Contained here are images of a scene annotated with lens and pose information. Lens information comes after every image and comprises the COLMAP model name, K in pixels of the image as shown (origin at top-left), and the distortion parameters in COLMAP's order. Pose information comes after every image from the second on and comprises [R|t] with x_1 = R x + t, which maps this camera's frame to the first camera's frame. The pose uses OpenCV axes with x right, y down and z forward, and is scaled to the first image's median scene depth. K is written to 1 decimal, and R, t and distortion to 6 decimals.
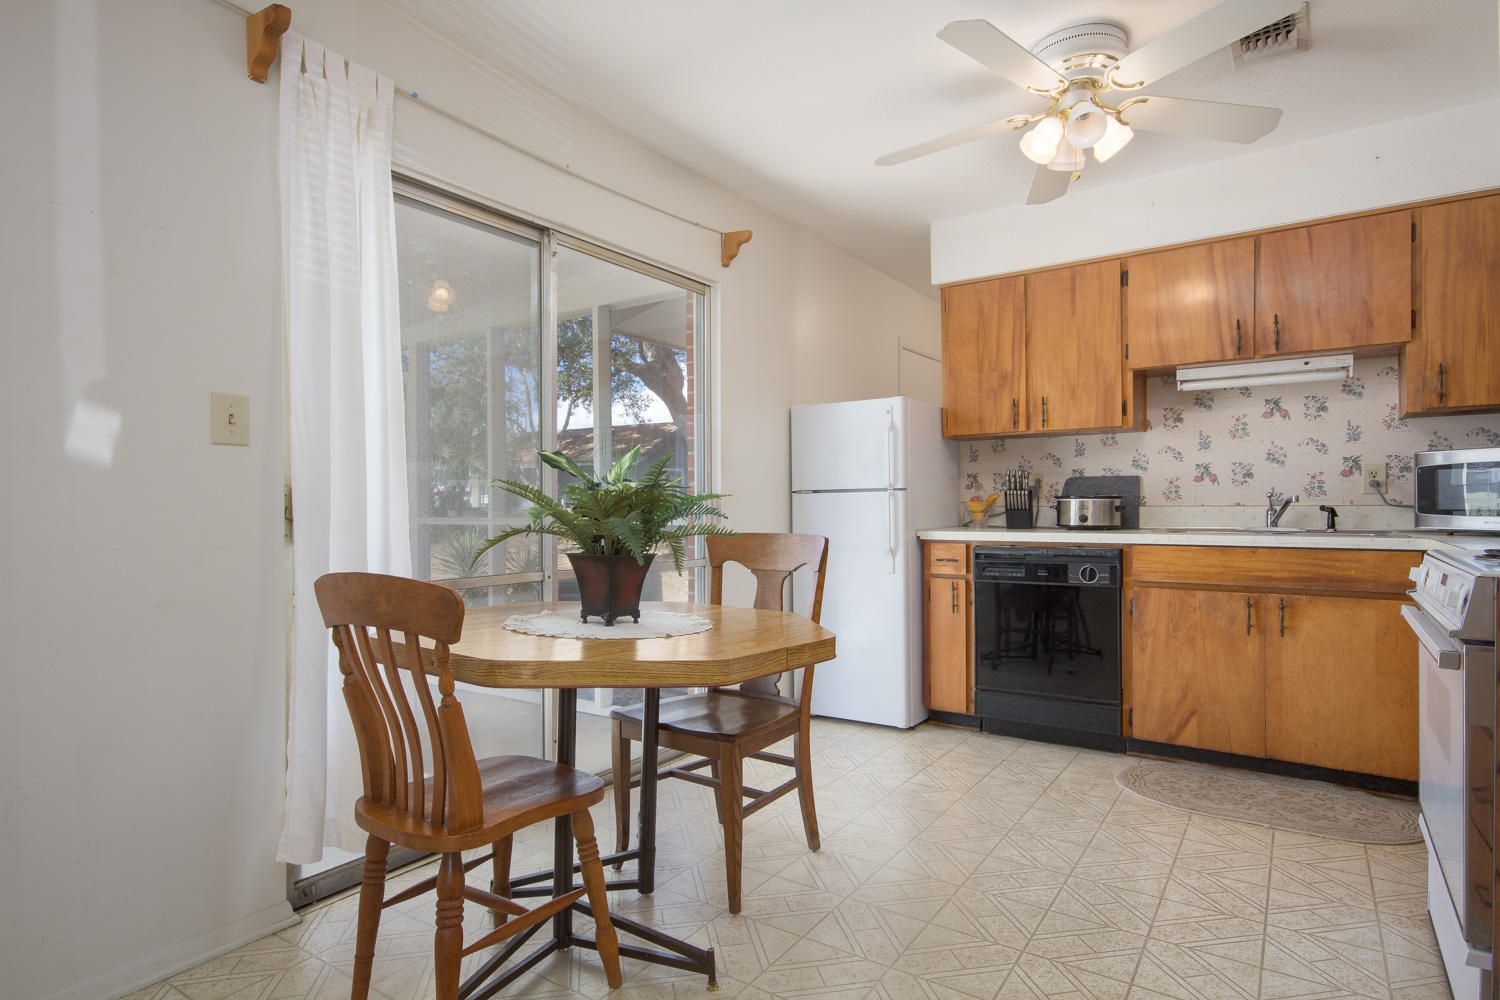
lens RADIAL K [[799.1, 0, 760.5], [0, 799.1, 508.9], [0, 0, 1]] dist [0.013796, 0.001519]
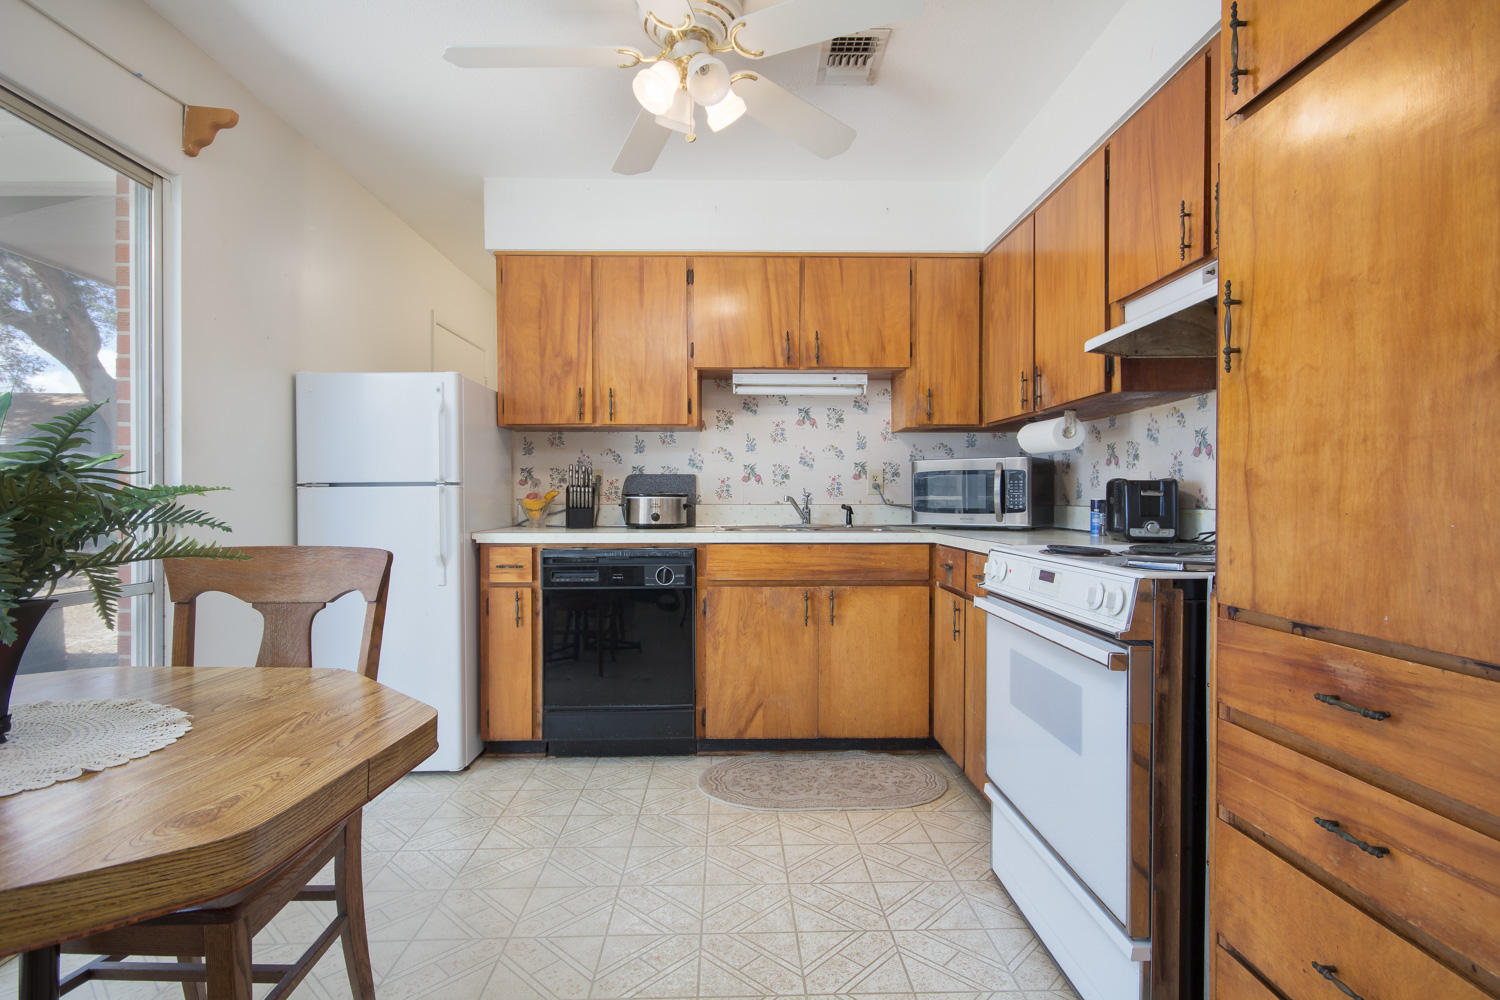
lens RADIAL K [[744.8, 0, 746.7], [0, 744.8, 503.9], [0, 0, 1]] dist [0.003037, 0.001459]
pose [[0.814602, 0.001770, 0.580018, -0.028812], [-0.001794, 0.999998, -0.000532, -0.004117], [-0.580018, -0.000607, 0.814603, 0.217505]]
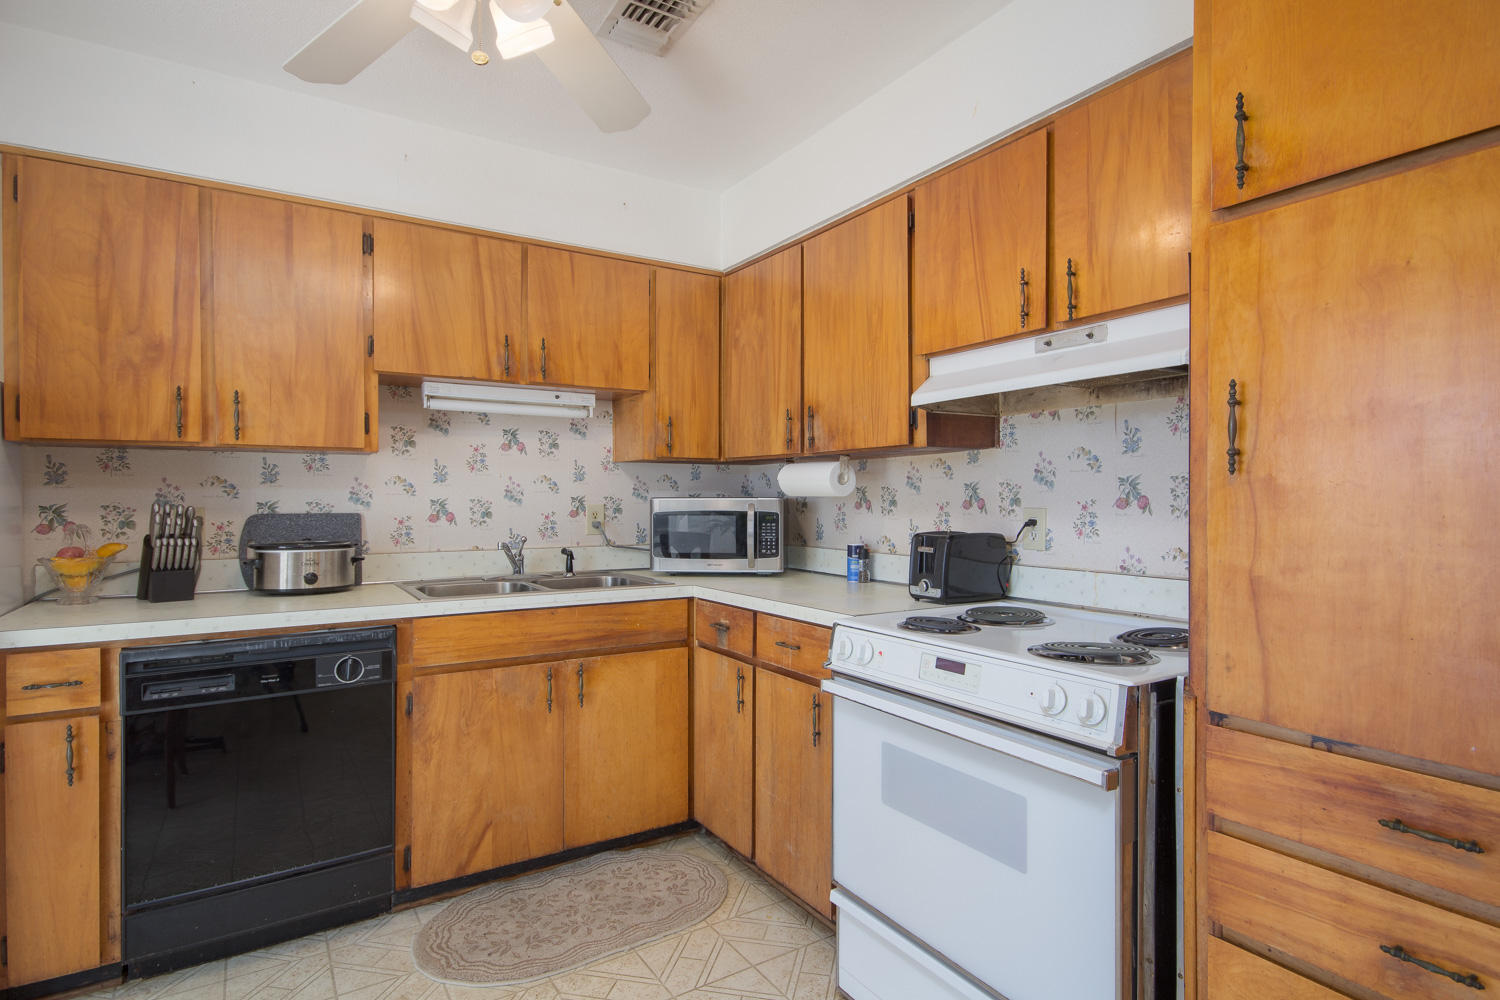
lens RADIAL K [[773.0, 0, 750.0], [0, 773.0, 500.0], [0, 0, 1]] dist [0.004108, 0.001736]
pose [[0.398850, 0.004798, 0.917004, -0.050691], [0.003918, 0.999968, -0.006936, -0.054595], [-0.917008, 0.006359, 0.398818, 0.437635]]
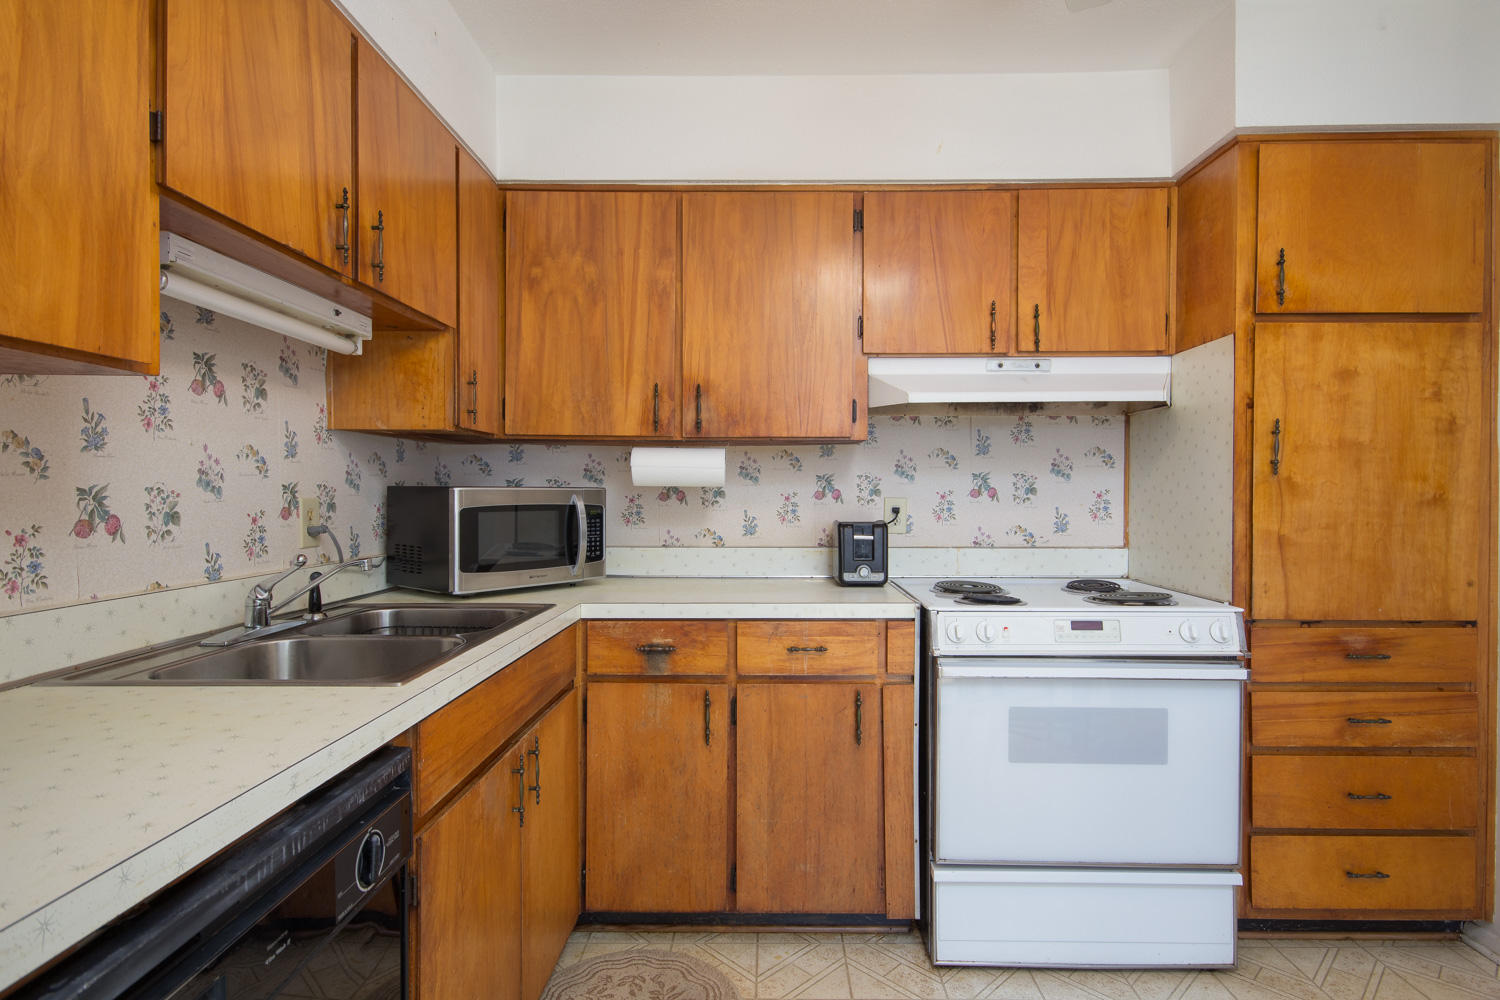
lens RADIAL K [[776.4, 0, 759.0], [0, 776.4, 502.4], [0, 0, 1]] dist [0.006426, 0.001281]
pose [[-0.549242, -0.005938, 0.835642, 0.082694], [0.007530, 0.999899, 0.012055, -0.057139], [-0.835629, 0.012914, -0.549142, 1.044276]]
